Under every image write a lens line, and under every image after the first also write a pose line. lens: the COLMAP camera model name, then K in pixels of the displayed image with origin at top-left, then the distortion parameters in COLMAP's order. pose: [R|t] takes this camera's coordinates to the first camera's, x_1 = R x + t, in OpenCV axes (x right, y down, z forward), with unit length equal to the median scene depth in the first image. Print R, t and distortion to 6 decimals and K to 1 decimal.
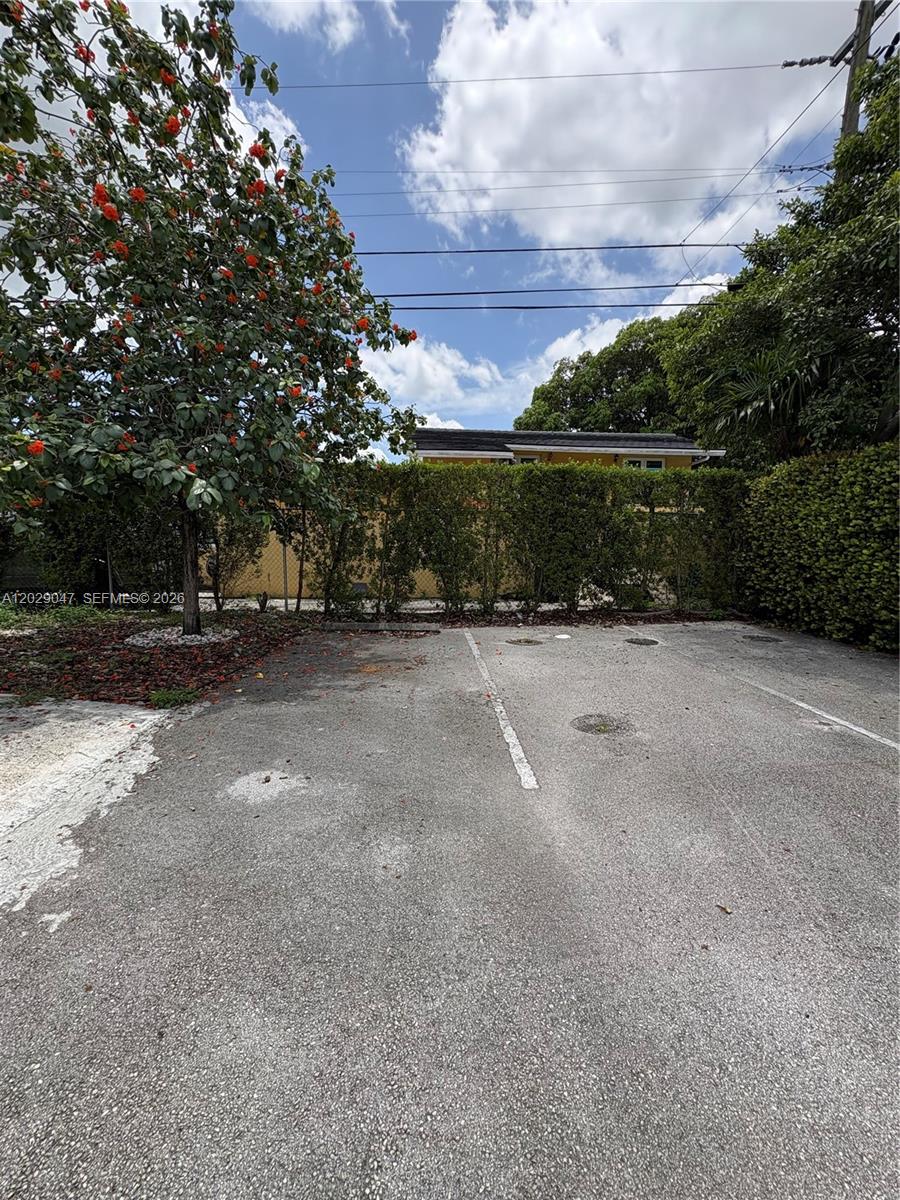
lens RADIAL K [[484.2, 0, 454.1], [0, 484.2, 594.0], [0, 0, 1]] dist [-0.003027, -0.000057]
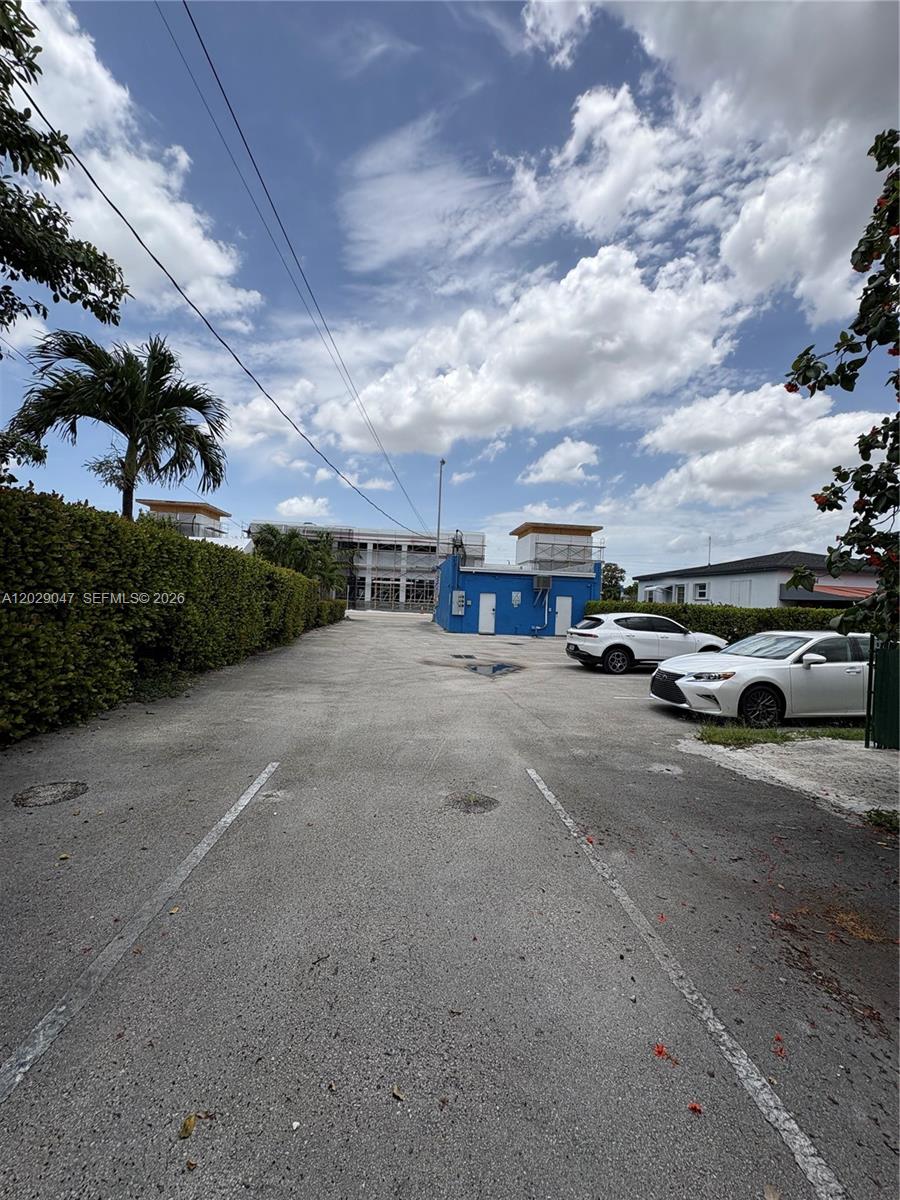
lens RADIAL K [[484.2, 0, 454.1], [0, 484.2, 594.0], [0, 0, 1]] dist [-0.003027, -0.000057]
pose [[-0.997741, -0.055184, -0.038317, 0.467023], [-0.058184, 0.994919, 0.082166, -0.341251], [0.033588, 0.084210, -0.995882, 2.332460]]
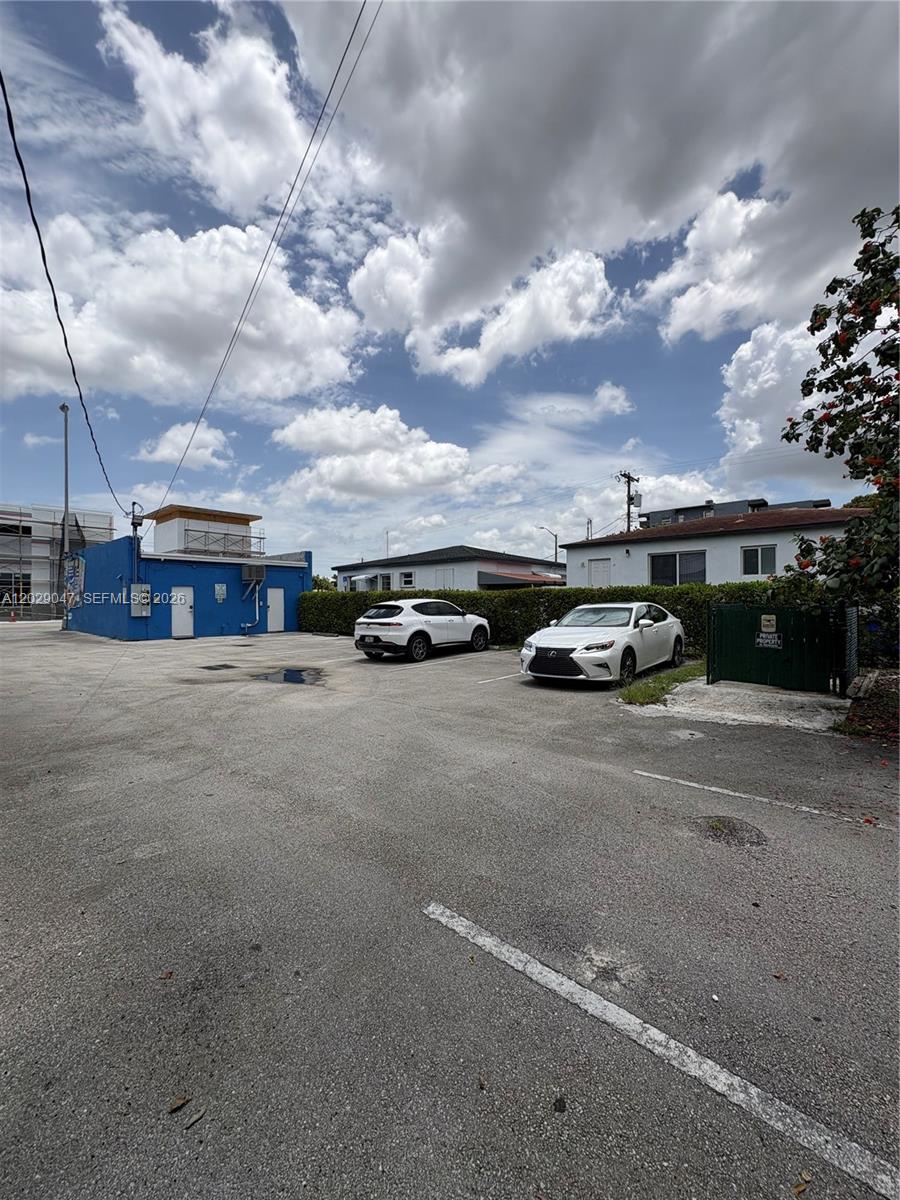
lens RADIAL K [[473.8, 0, 454.9], [0, 473.8, 586.5], [0, 0, 1]] dist [0.001167, 0.000252]
pose [[-0.705842, -0.030506, -0.707712, 1.426860], [-0.071929, 0.996995, 0.028763, -0.177707], [0.704707, 0.071207, -0.705916, 1.373777]]
